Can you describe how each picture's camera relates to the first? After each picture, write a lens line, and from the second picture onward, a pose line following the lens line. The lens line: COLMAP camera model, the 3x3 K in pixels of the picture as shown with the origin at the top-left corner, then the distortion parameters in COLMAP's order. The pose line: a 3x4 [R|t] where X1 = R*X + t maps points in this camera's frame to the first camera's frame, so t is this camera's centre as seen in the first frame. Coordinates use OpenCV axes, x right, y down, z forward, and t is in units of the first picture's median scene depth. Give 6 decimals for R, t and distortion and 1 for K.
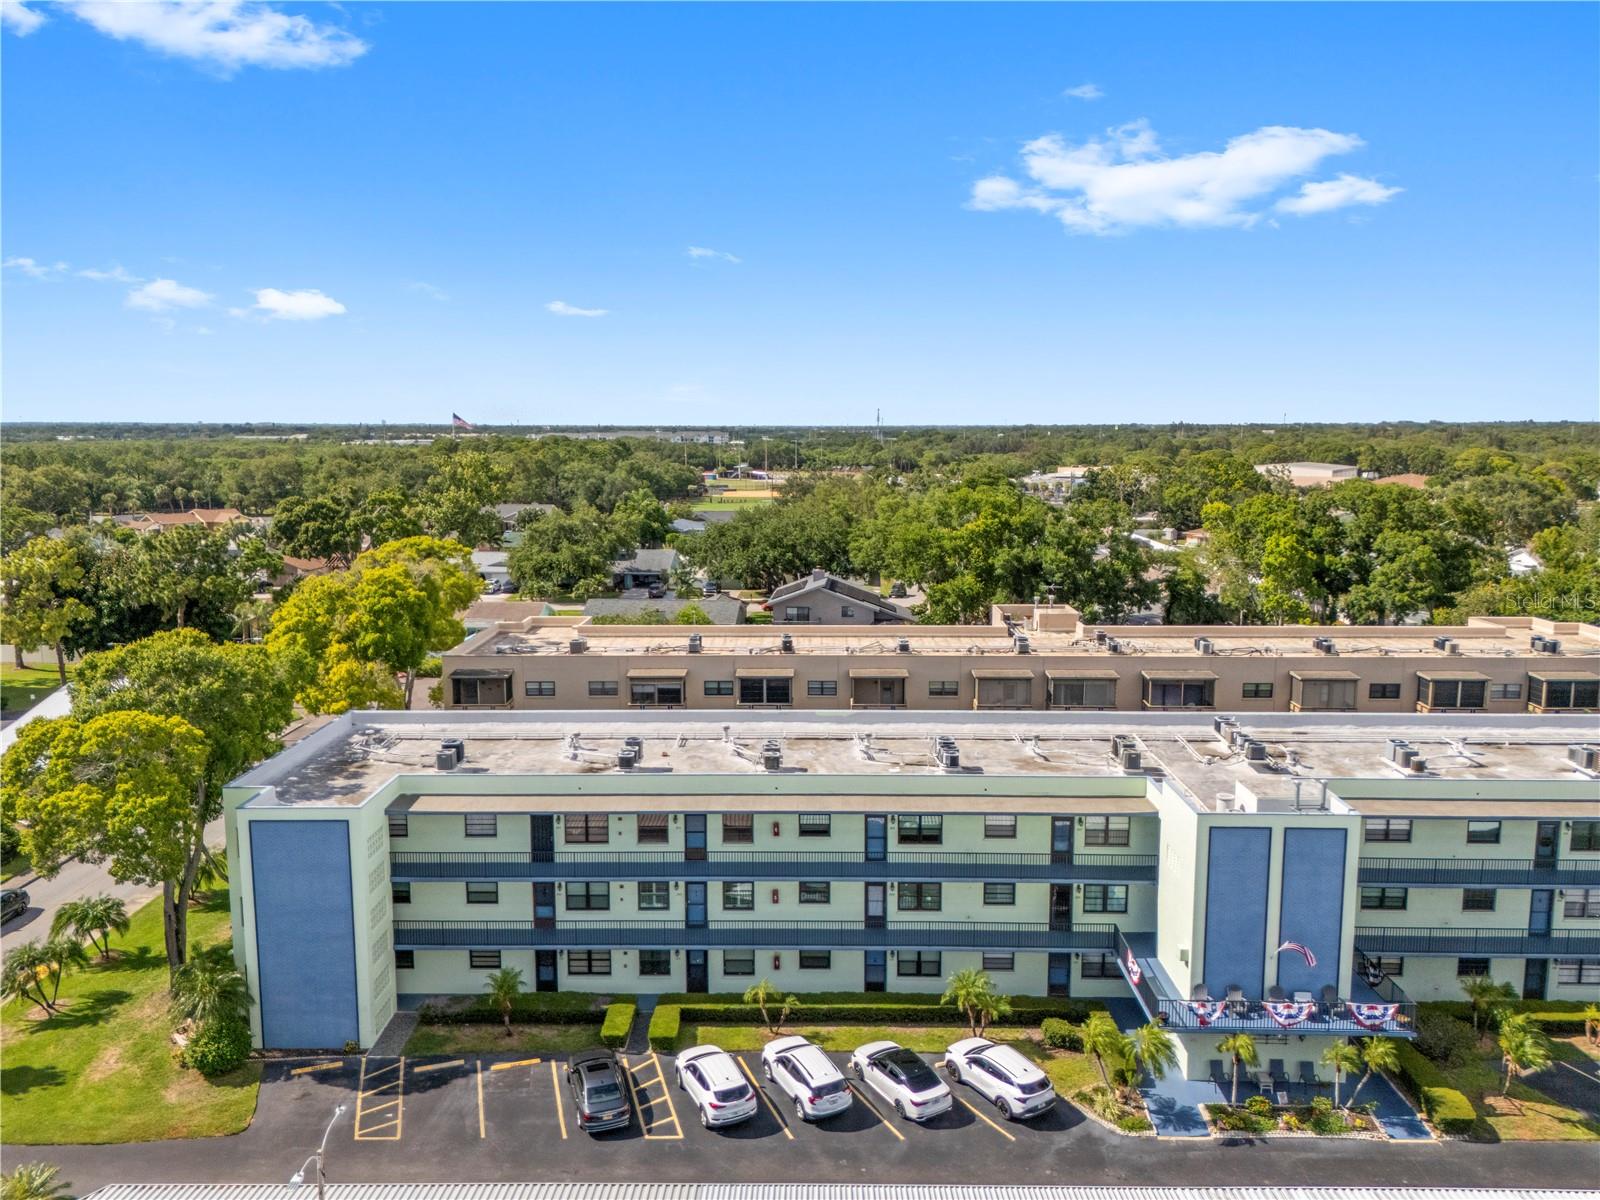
lens RADIAL K [[1185.2, 0, 800.2], [0, 1185.2, 606.0], [0, 0, 1]] dist [0.073628, -0.059842]
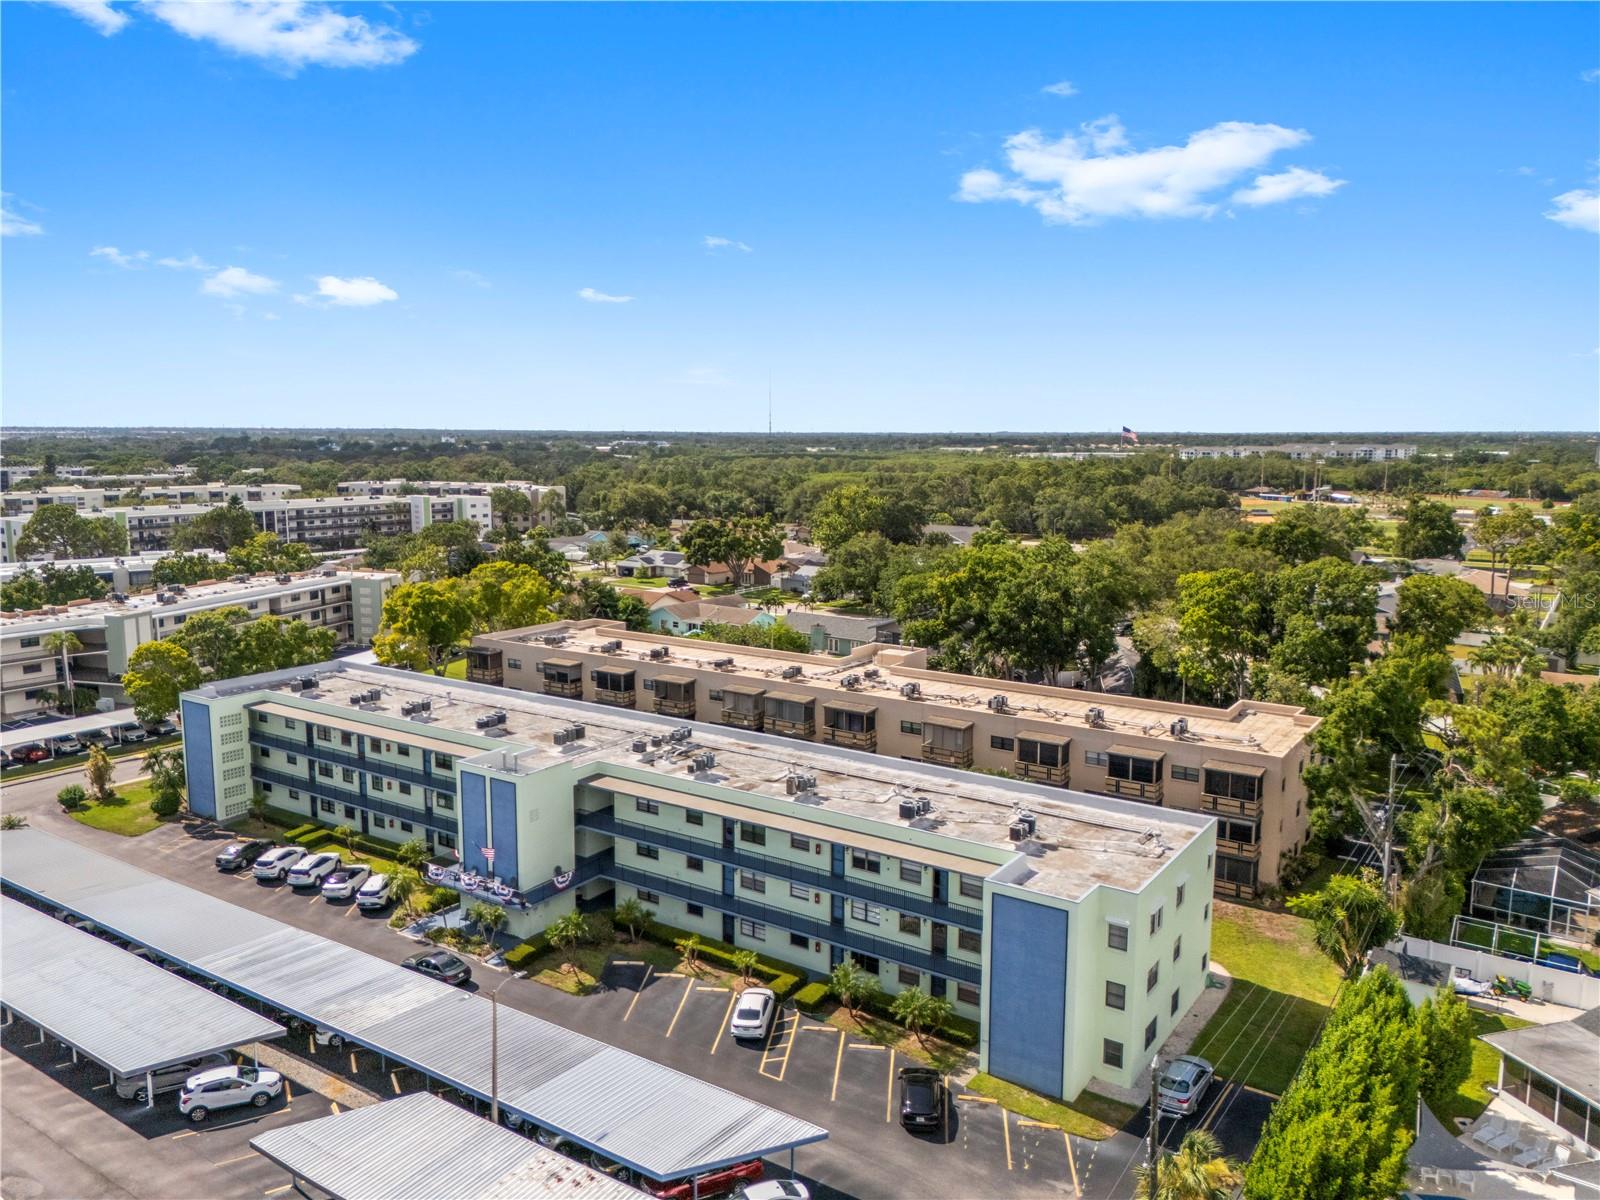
lens RADIAL K [[1168.6, 0, 803.2], [0, 1168.6, 609.7], [0, 0, 1]] dist [0.086925, -0.076325]
pose [[0.832762, 0.085633, -0.546969, 1.419161], [-0.085800, 0.995991, 0.025300, -0.112435], [0.546943, 0.025861, 0.836770, -0.135894]]
